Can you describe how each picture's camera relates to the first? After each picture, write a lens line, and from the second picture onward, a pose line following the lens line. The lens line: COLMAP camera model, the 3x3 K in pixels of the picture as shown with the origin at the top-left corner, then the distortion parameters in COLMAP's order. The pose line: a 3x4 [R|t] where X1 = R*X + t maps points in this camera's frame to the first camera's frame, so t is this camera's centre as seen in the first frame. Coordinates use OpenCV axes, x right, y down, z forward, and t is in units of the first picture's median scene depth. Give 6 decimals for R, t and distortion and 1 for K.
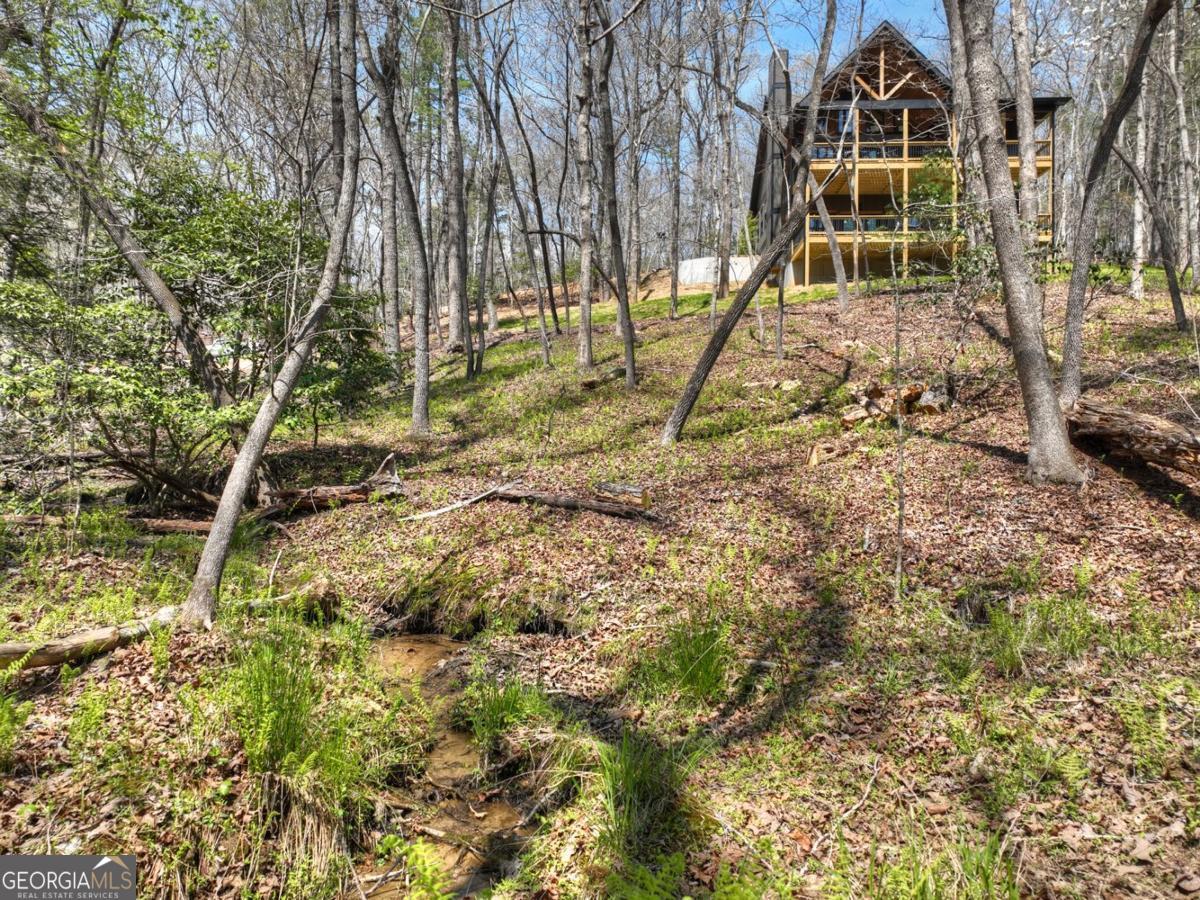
lens RADIAL K [[847.8, 0, 599.9], [0, 847.8, 452.1], [0, 0, 1]] dist [0.004663, 0.017411]
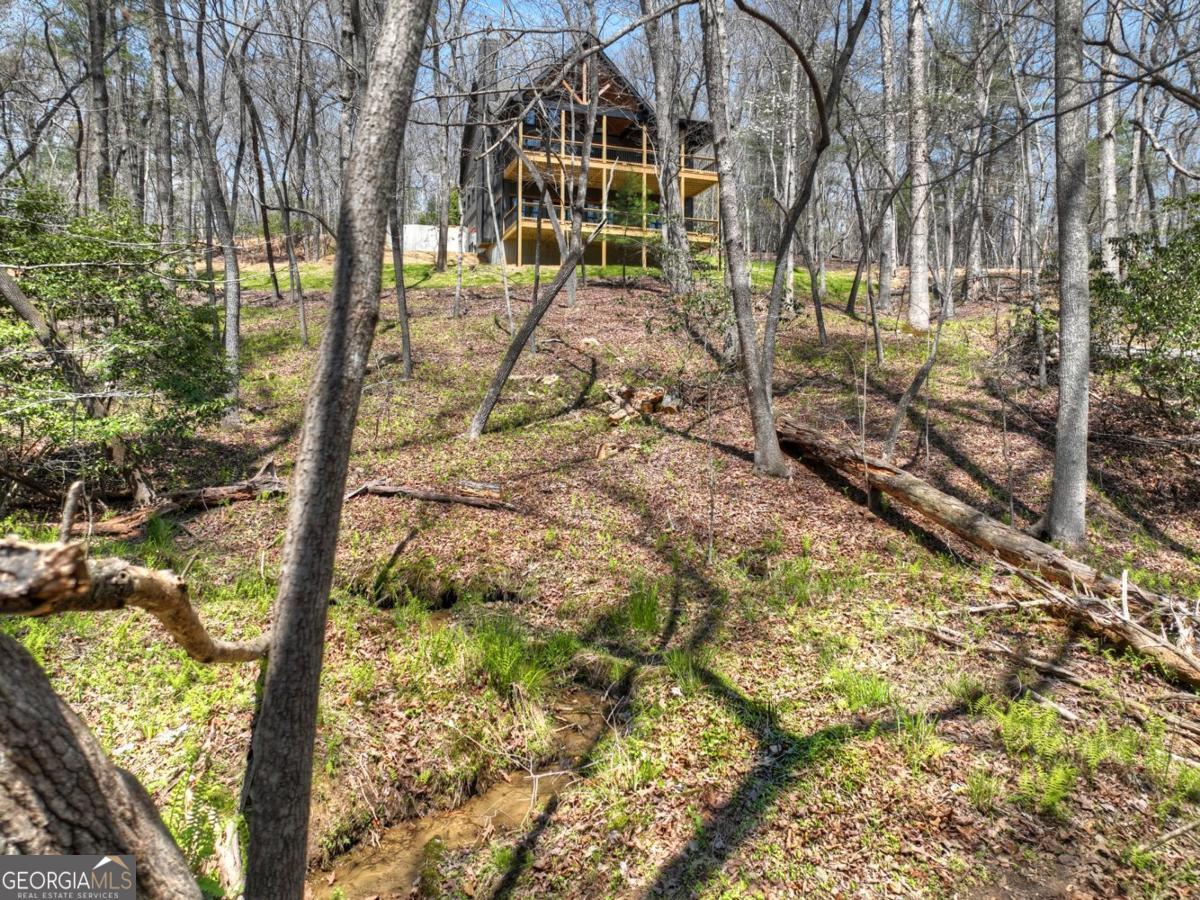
lens RADIAL K [[847.8, 0, 569.3], [0, 847.8, 414.1], [0, 0, 1]] dist [0.004663, 0.017411]
pose [[0.943308, -0.001227, 0.331918, -0.252460], [-0.003201, 0.999913, 0.012793, -0.075763], [-0.331904, -0.013130, 0.943222, -0.249048]]
